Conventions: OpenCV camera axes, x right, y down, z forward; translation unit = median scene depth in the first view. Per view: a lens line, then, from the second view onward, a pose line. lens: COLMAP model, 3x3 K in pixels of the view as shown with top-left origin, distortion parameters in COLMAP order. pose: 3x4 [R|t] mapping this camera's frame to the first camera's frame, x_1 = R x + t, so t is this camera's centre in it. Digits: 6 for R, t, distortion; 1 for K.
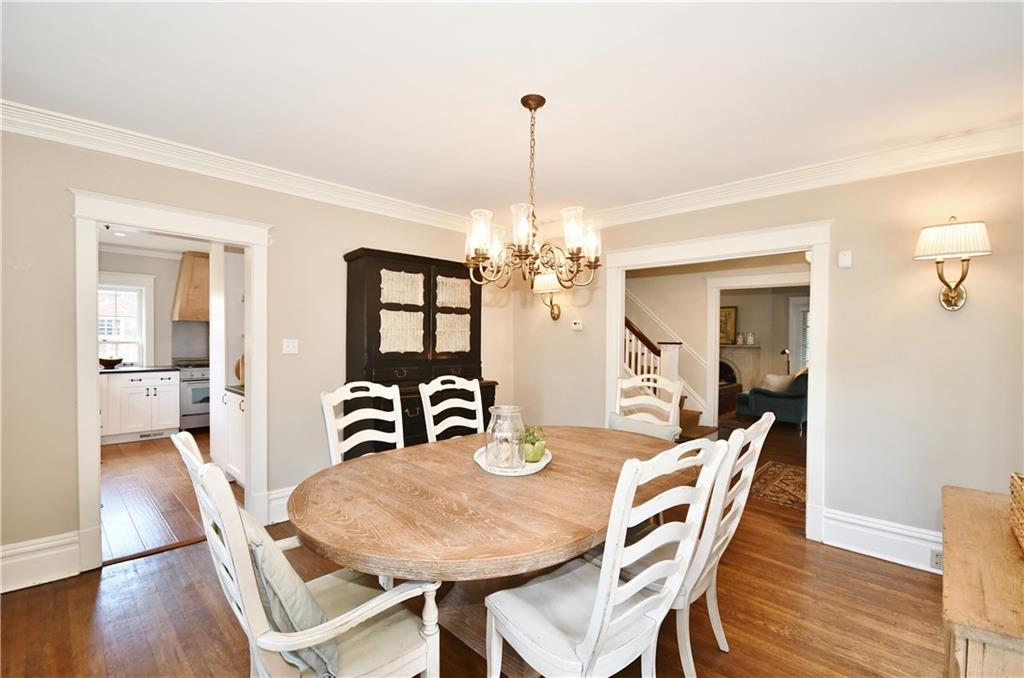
lens RADIAL K [[461.2, 0, 517.4], [0, 461.2, 339.9], [0, 0, 1]] dist [0.000368, -0.002668]
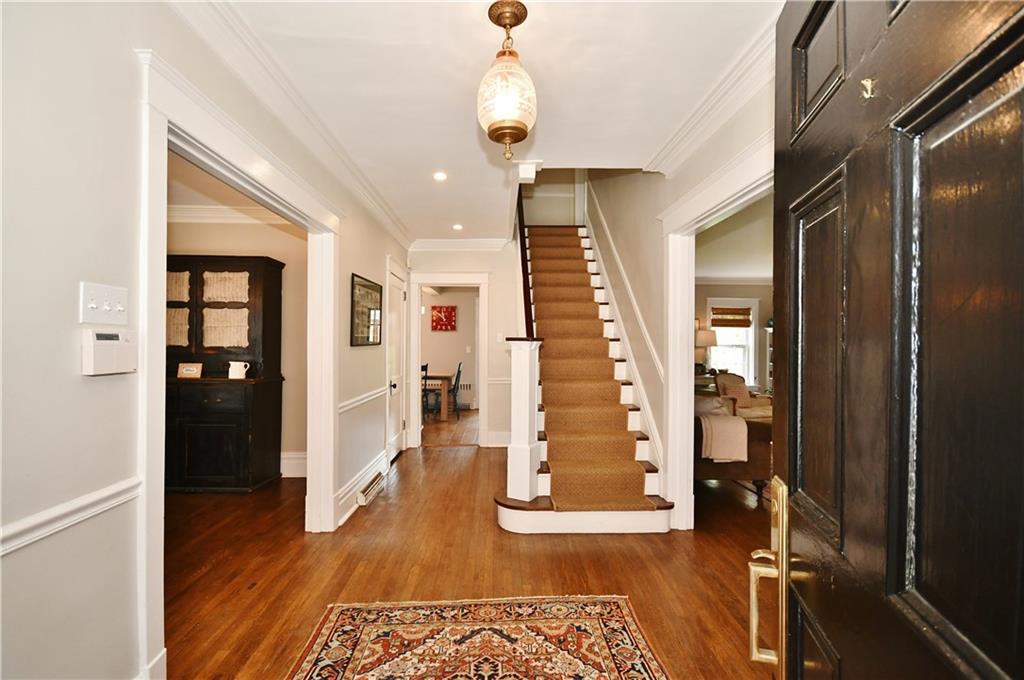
lens RADIAL K [[461.2, 0, 508.9], [0, 461.2, 339.5], [0, 0, 1]] dist [0.000368, -0.002668]
pose [[0.700741, -0.002604, -0.713411, 1.019463], [-0.010554, 0.999846, -0.014016, 0.018507], [0.713338, 0.017351, 0.700606, 0.755493]]
